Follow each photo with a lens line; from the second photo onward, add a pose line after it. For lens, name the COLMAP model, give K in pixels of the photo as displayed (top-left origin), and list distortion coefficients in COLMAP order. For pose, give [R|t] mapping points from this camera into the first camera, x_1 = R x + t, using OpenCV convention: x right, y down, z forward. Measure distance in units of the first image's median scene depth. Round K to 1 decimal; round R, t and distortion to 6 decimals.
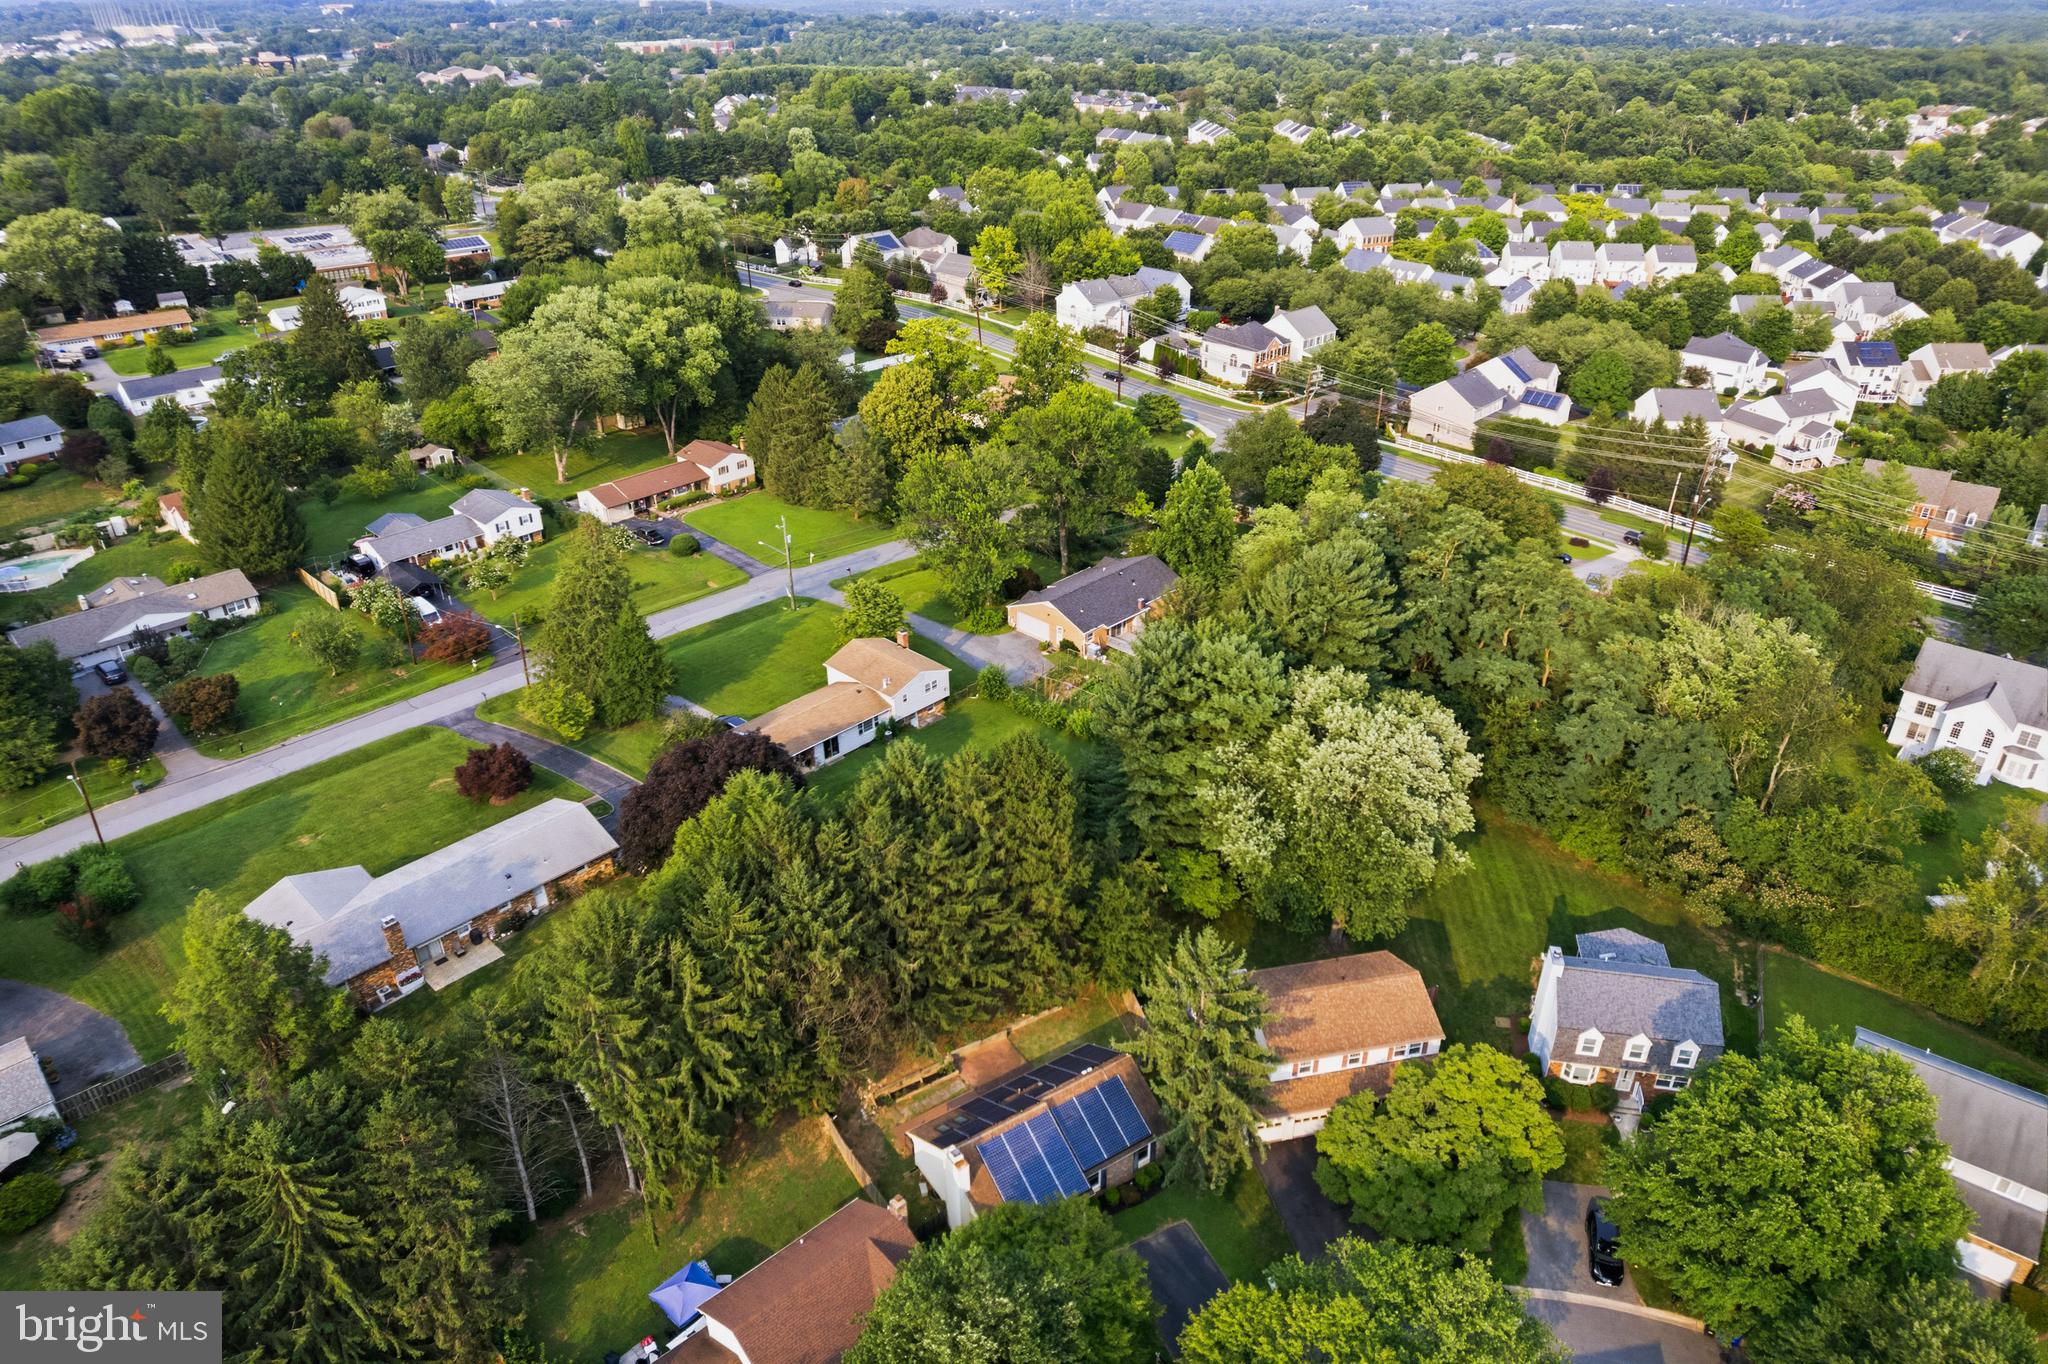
lens RADIAL K [[1296.8, 0, 1006.8], [0, 1296.8, 686.4], [0, 0, 1]] dist [-0.077518, 0.077837]
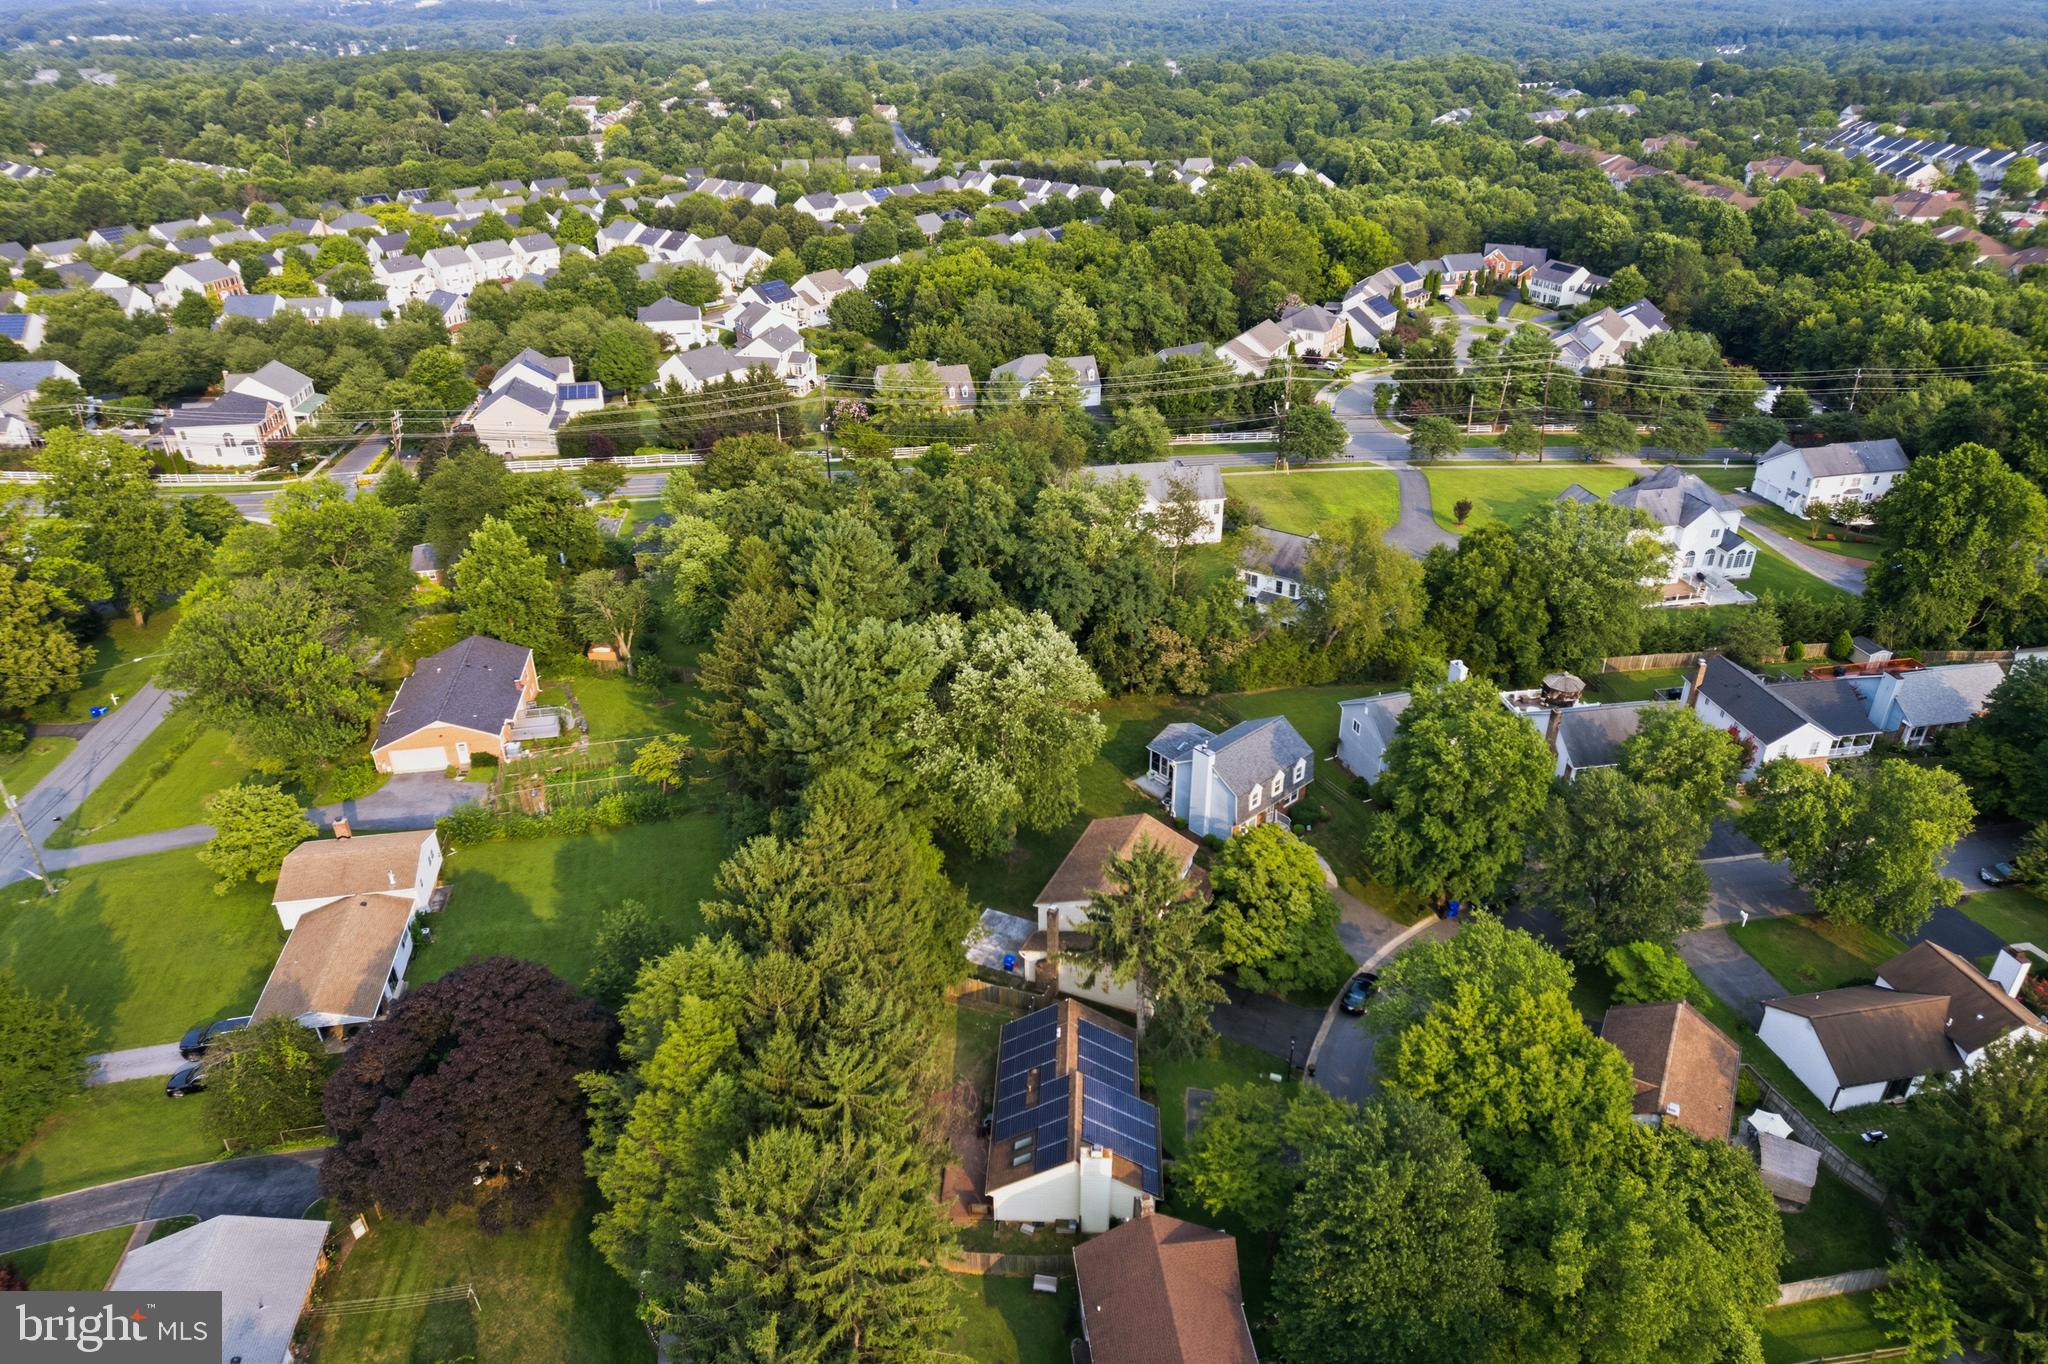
lens RADIAL K [[1296.8, 0, 1006.8], [0, 1296.8, 686.4], [0, 0, 1]] dist [-0.077518, 0.077837]
pose [[0.594331, -0.390153, 0.703243, -0.206158], [0.392669, 0.903903, 0.169621, -0.051789], [-0.701842, 0.175331, 0.690418, 0.089444]]
